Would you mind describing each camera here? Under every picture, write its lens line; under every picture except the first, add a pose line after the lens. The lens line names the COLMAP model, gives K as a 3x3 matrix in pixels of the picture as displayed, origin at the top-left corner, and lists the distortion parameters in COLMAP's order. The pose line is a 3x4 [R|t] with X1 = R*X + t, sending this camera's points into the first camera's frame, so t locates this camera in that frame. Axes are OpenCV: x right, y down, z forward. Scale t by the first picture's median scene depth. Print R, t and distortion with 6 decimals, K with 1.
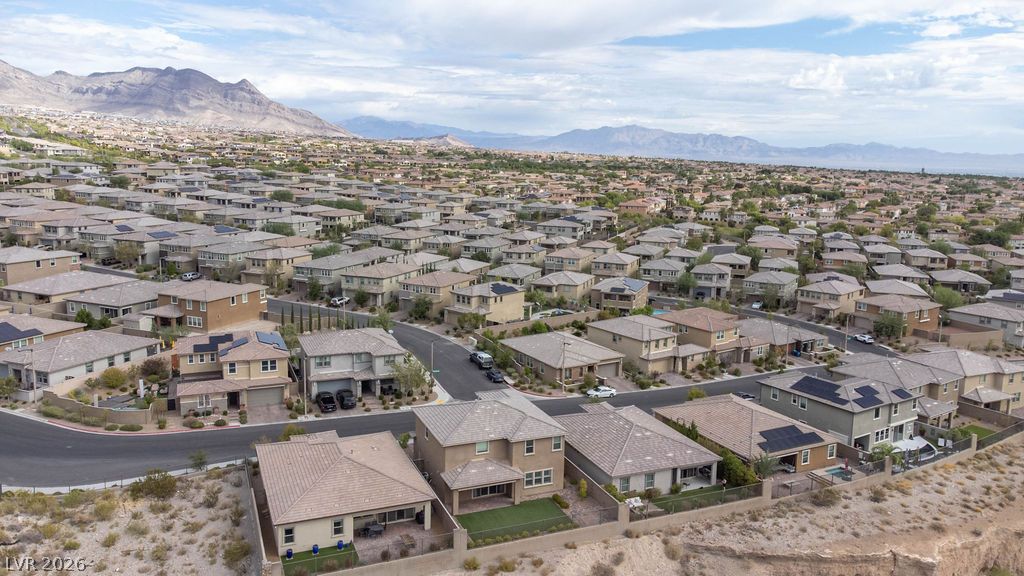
lens RADIAL K [[763.7, 0, 505.1], [0, 763.7, 280.0], [0, 0, 1]] dist [0.019902, 0.045271]
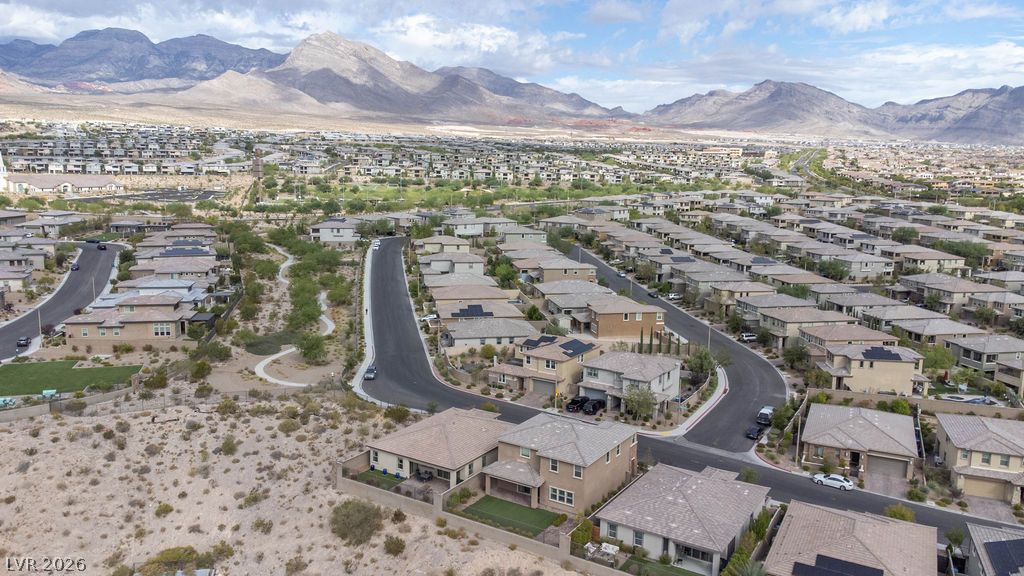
lens RADIAL K [[763.7, 0, 512.5], [0, 763.7, 316.3], [0, 0, 1]] dist [0.019902, 0.045271]
pose [[0.573333, 0.152902, -0.804929, 0.457346], [-0.143501, 0.985986, 0.085083, -0.045584], [0.806658, 0.066728, 0.587240, 0.140330]]
